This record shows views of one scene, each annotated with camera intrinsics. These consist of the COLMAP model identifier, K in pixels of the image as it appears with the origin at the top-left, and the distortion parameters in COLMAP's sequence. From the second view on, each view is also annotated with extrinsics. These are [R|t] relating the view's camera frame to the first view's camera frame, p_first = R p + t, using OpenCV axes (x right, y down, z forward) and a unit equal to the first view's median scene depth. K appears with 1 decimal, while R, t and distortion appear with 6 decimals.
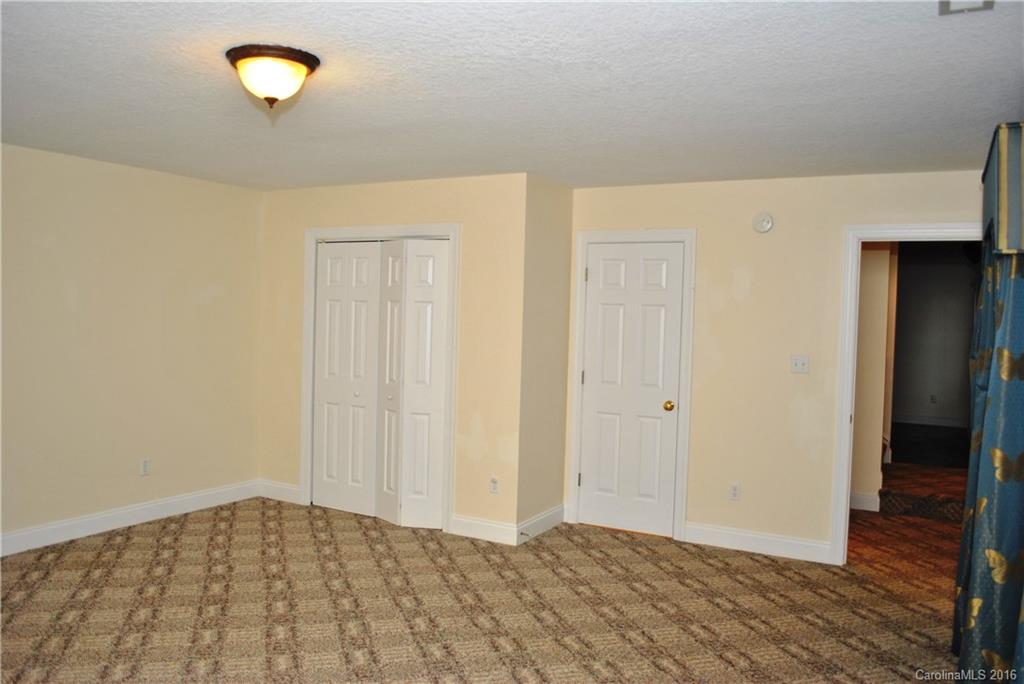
lens RADIAL K [[806.3, 0, 512.0], [0, 806.3, 342.0], [0, 0, 1]] dist [-0.077051, -0.000215]
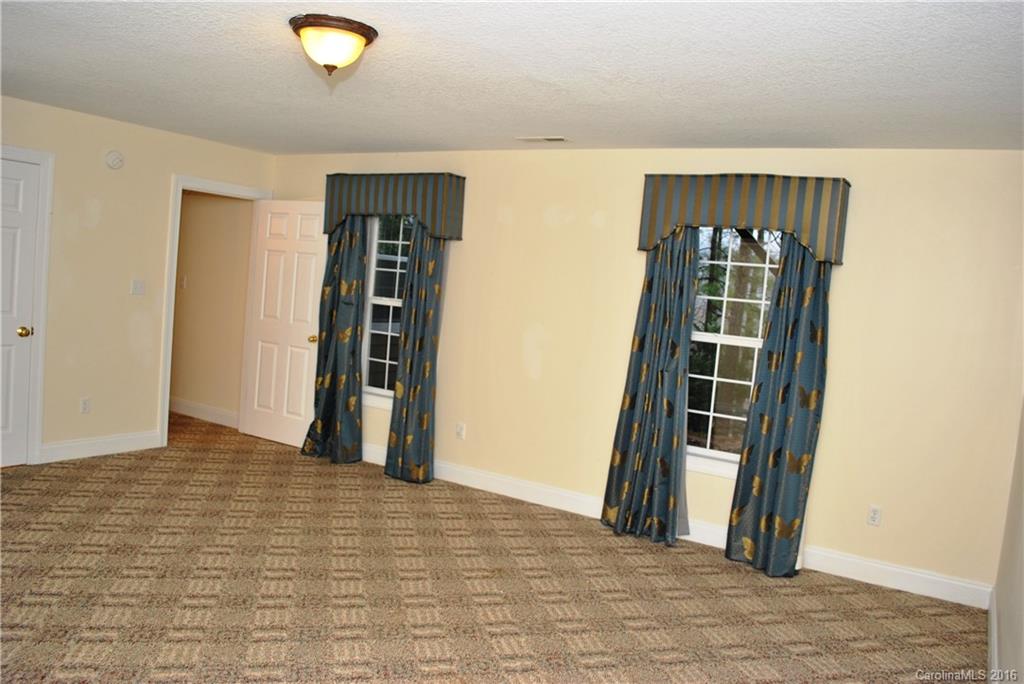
lens RADIAL K [[806.3, 0, 512.0], [0, 806.3, 342.0], [0, 0, 1]] dist [-0.077051, -0.000215]
pose [[0.036527, -0.096370, 0.994675, -1.005634], [-0.050110, 0.993911, 0.098136, -0.043352], [-0.998076, -0.053427, 0.031476, 0.518312]]
